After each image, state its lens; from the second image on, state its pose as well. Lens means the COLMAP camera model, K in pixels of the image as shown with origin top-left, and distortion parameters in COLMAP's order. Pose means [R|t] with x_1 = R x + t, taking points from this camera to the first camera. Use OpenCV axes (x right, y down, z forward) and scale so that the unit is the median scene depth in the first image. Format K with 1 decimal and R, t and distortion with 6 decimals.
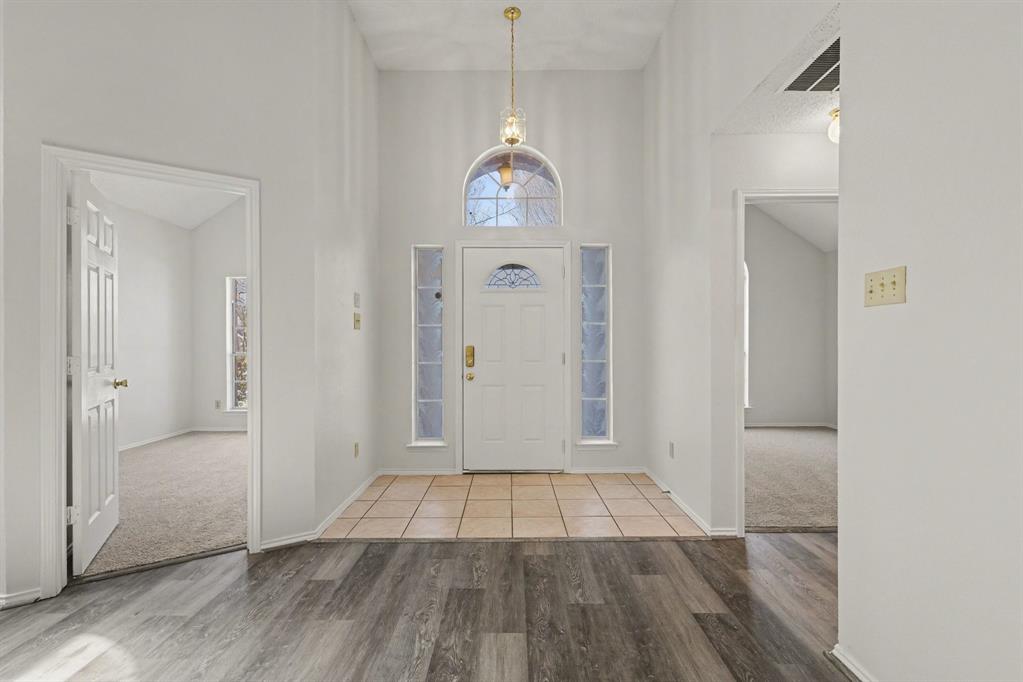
lens RADIAL K [[452.2, 0, 511.8], [0, 452.2, 344.5], [0, 0, 1]] dist [-0.003672, 0.004380]
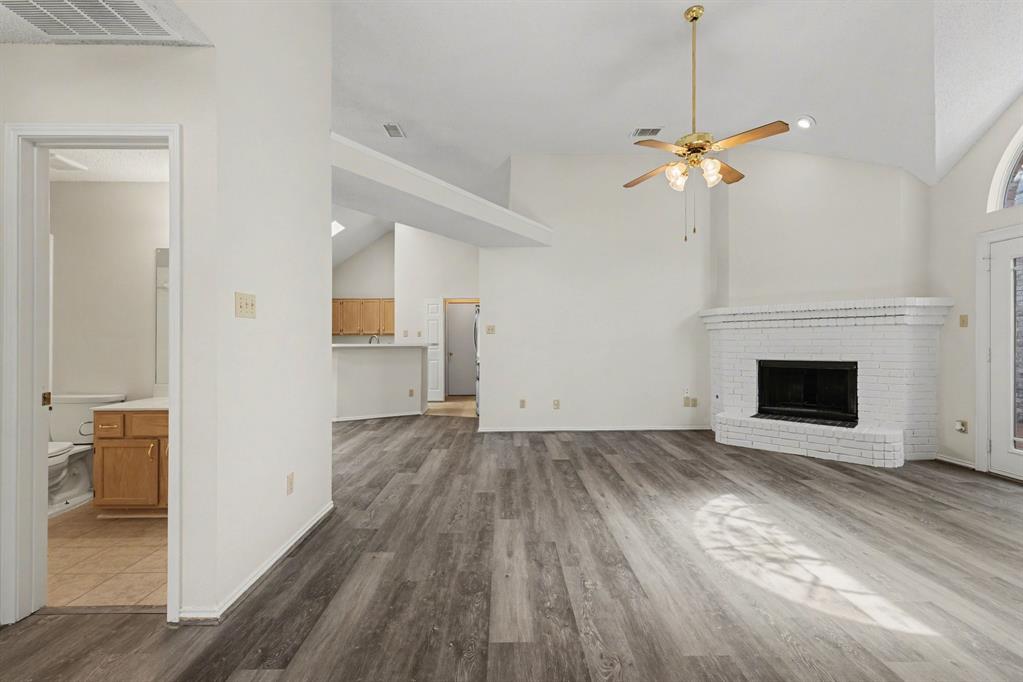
lens RADIAL K [[452.2, 0, 497.3], [0, 452.2, 335.6], [0, 0, 1]] dist [-0.003672, 0.004380]
pose [[-0.999925, 0.003910, 0.011609, 0.000393], [0.003828, 0.999967, -0.007097, -0.004845], [-0.011636, -0.007052, -0.999907, 1.867570]]
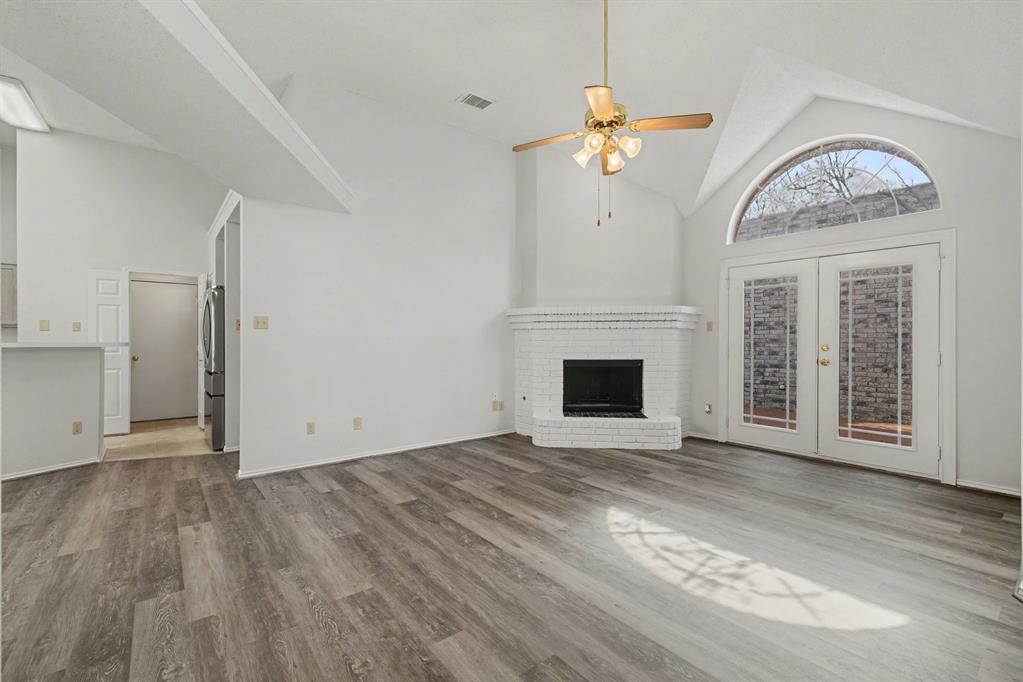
lens RADIAL K [[452.2, 0, 507.9], [0, 452.2, 341.4], [0, 0, 1]] dist [-0.003672, 0.004380]
pose [[-0.788218, 0.001314, -0.615394, 0.459325], [-0.005288, 0.999946, 0.008908, -0.008792], [0.615373, 0.010276, -0.788169, 1.126567]]
